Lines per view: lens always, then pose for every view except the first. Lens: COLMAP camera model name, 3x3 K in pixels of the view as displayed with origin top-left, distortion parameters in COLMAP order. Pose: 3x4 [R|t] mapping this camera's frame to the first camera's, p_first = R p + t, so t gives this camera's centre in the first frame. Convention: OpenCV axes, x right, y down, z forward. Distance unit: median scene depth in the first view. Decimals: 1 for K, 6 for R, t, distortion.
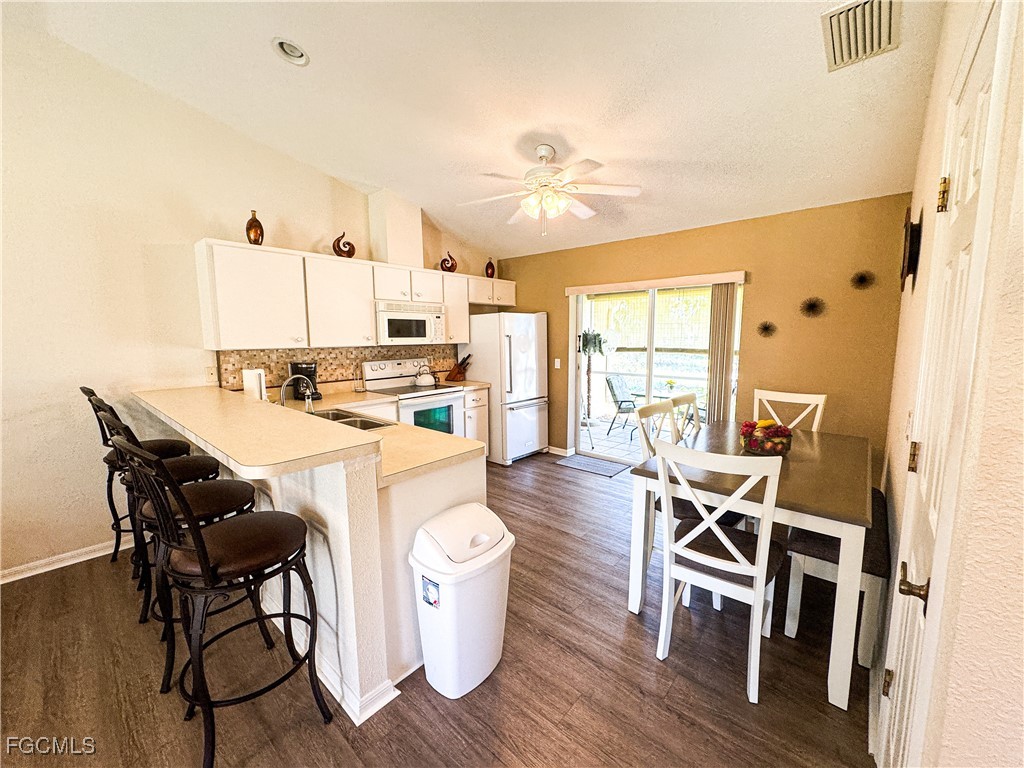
lens RADIAL K [[405.8, 0, 512.0], [0, 405.8, 384.0], [0, 0, 1]] dist [0.000248, -0.000080]
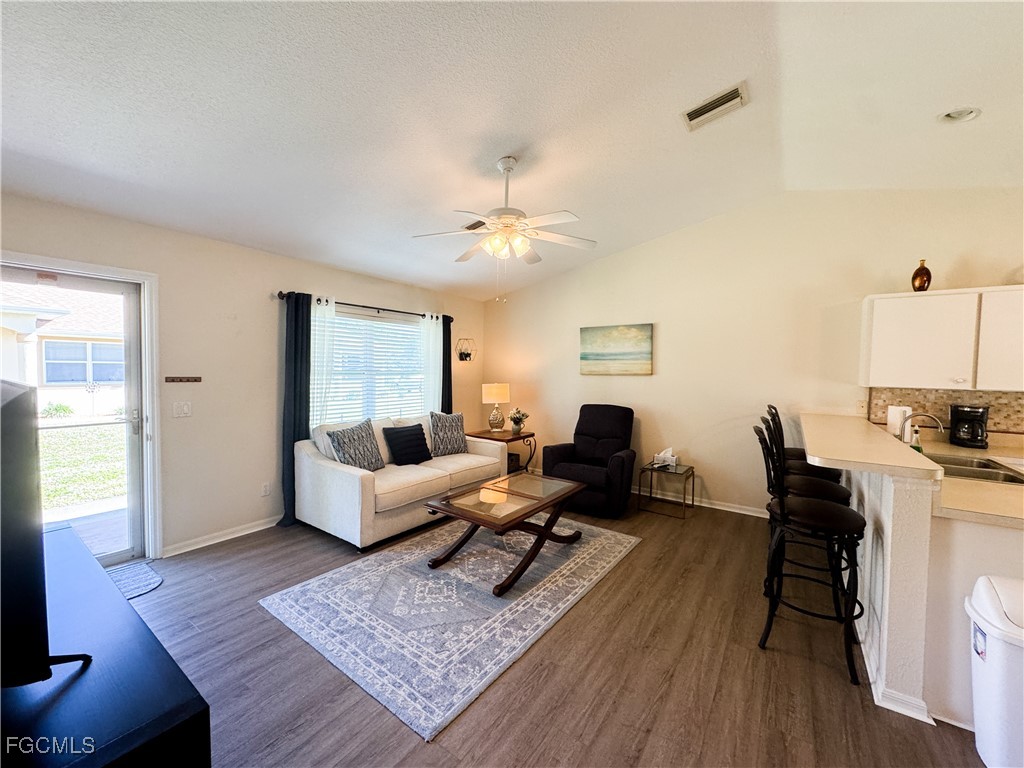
lens RADIAL K [[405.8, 0, 512.0], [0, 405.8, 384.0], [0, 0, 1]] dist [0.000248, -0.000080]
pose [[0.119811, 0.046458, -0.991709, 0.292069], [-0.137278, 0.990084, 0.029797, 0.013757], [0.983260, 0.132570, 0.125001, -0.147616]]
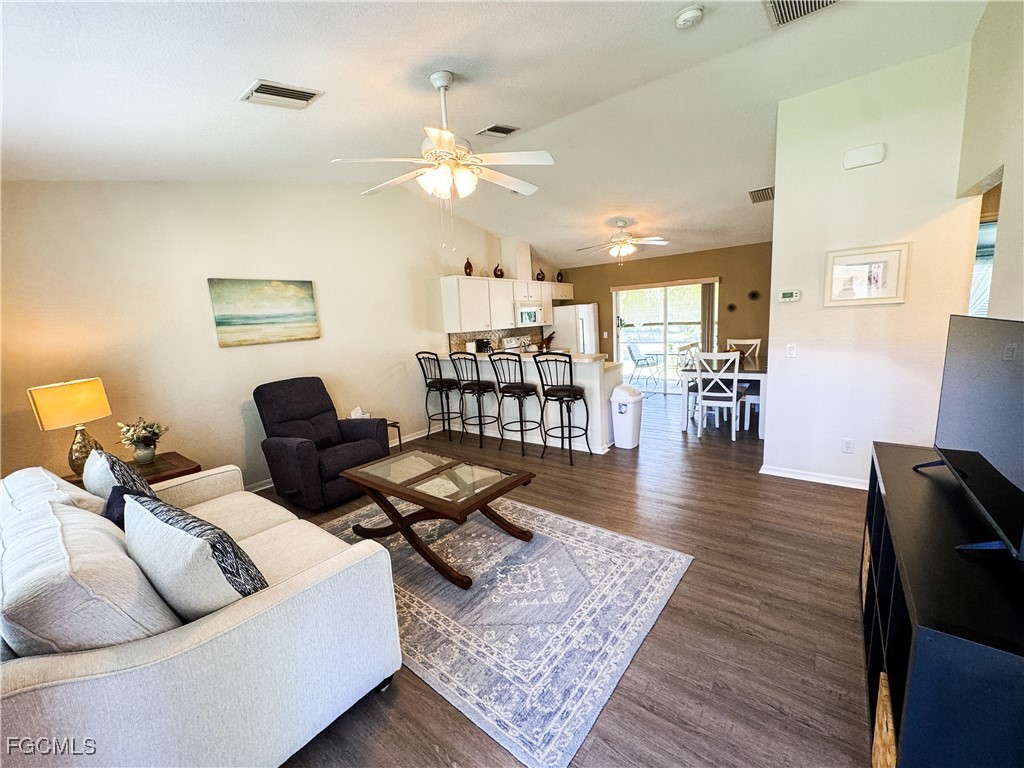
lens RADIAL K [[409.3, 0, 509.3], [0, 409.3, 382.1], [0, 0, 1]] dist [0.001063, 0.000061]
pose [[0.996271, -0.058872, 0.063071, -0.559106], [0.057037, 0.997906, 0.030513, 0.094414], [-0.064735, -0.026802, 0.997542, -0.866025]]
